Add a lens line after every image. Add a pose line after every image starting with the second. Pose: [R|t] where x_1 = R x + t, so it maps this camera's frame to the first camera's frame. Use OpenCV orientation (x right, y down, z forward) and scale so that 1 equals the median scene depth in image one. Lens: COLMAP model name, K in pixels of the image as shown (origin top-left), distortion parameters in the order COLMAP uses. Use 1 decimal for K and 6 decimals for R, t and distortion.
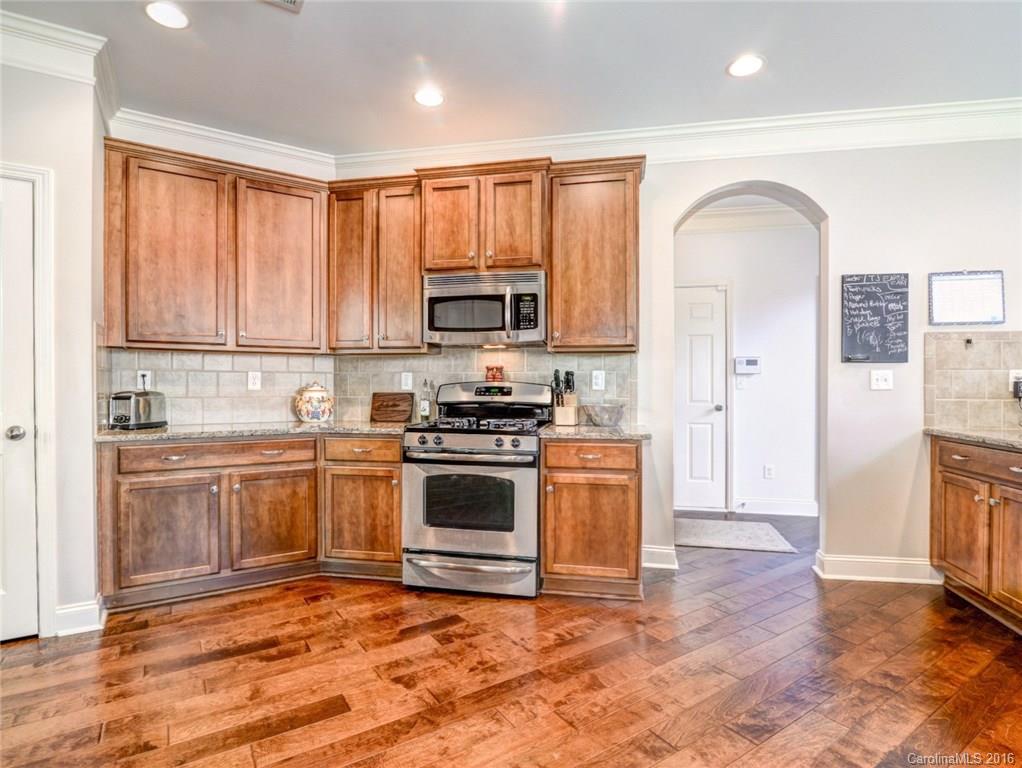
lens RADIAL K [[532.9, 0, 514.2], [0, 532.9, 389.4], [0, 0, 1]] dist [-0.014638, -0.000944]
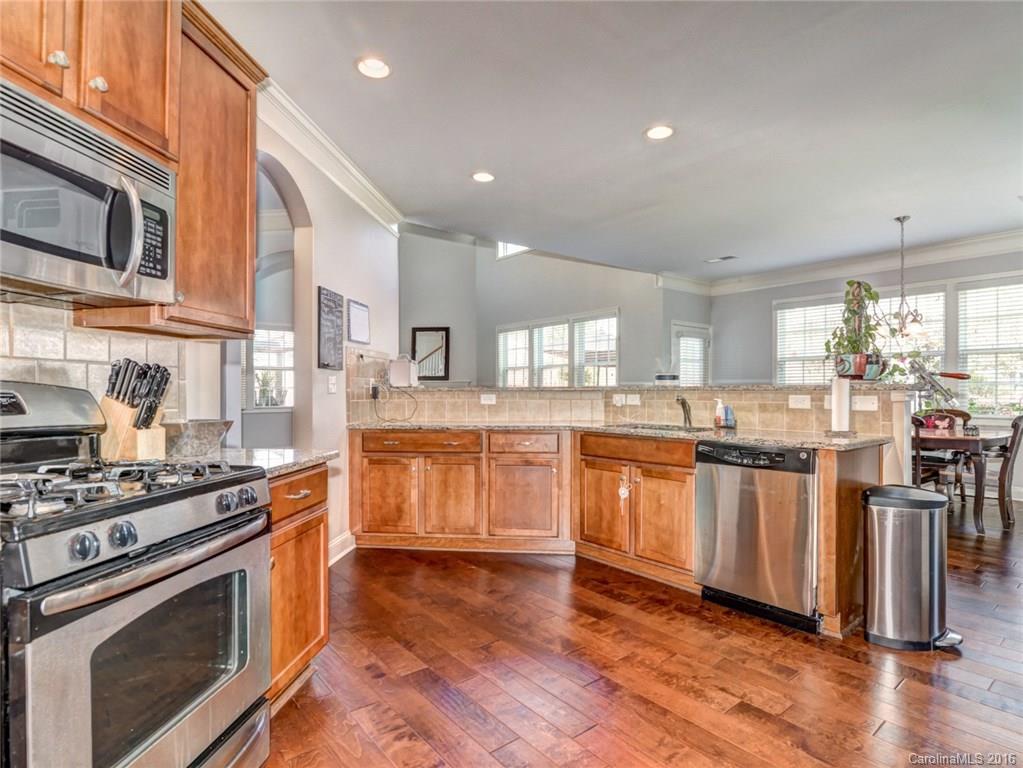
lens RADIAL K [[549.1, 0, 523.6], [0, 549.1, 391.1], [0, 0, 1]] dist [-0.014829, -0.000438]
pose [[-0.106931, -0.002783, 0.994263, -0.532341], [0.005707, 0.999978, 0.003413, -0.005904], [-0.994250, 0.006039, -0.106913, 0.726149]]
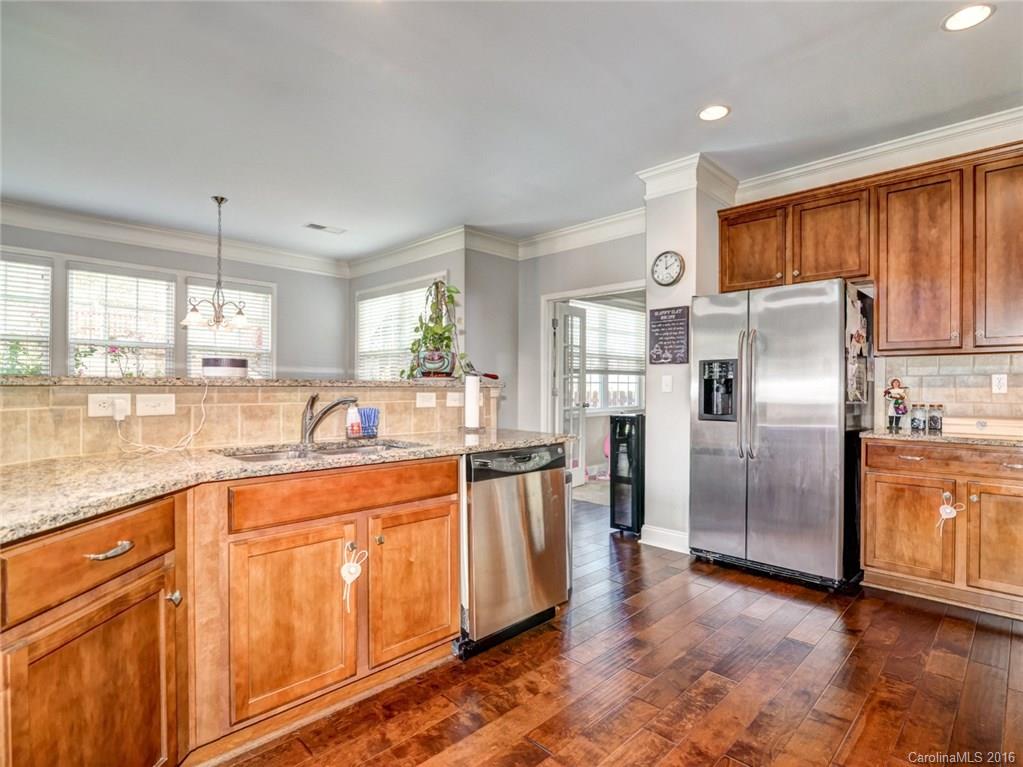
lens RADIAL K [[533.4, 0, 514.7], [0, 533.4, 388.9], [0, 0, 1]] dist [-0.014638, -0.000944]
pose [[-0.977936, -0.006718, -0.208799, 0.494202], [-0.008293, 0.999943, 0.006666, -0.005648], [0.208742, 0.008251, -0.977936, 1.028055]]
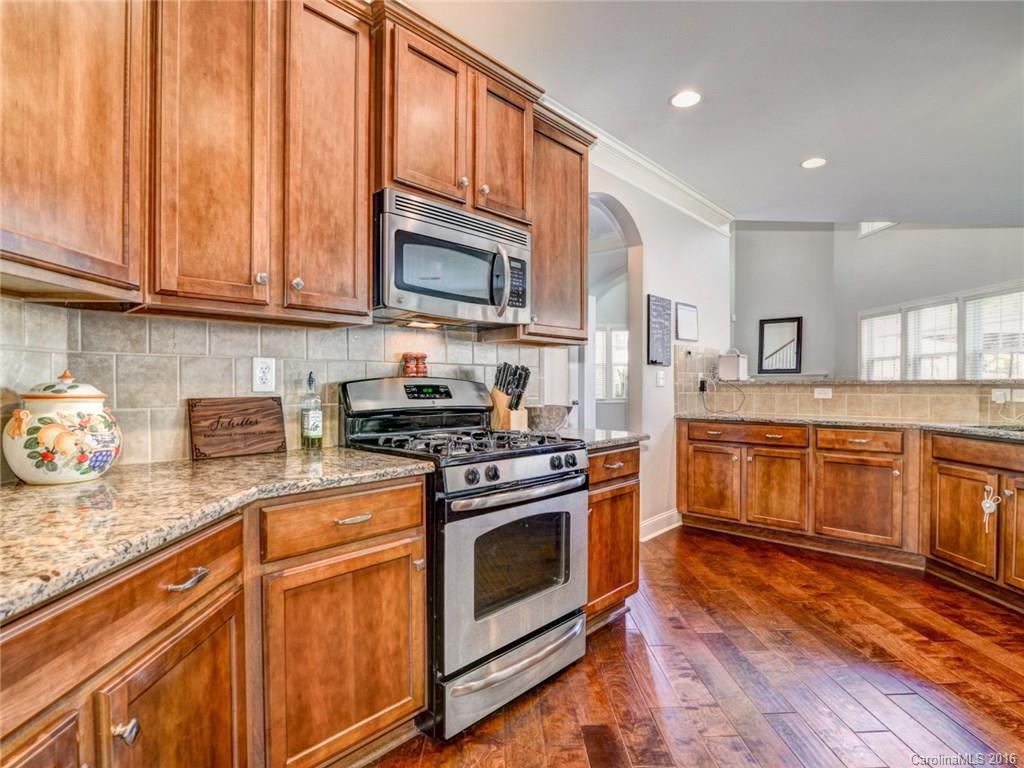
lens RADIAL K [[533.7, 0, 520.1], [0, 533.7, 388.7], [0, 0, 1]] dist [-0.014081, -0.000614]
pose [[0.514155, -0.009136, 0.857648, -0.623598], [0.005378, 0.999958, 0.007427, -0.005545], [-0.857680, 0.000794, 0.514183, 0.629023]]
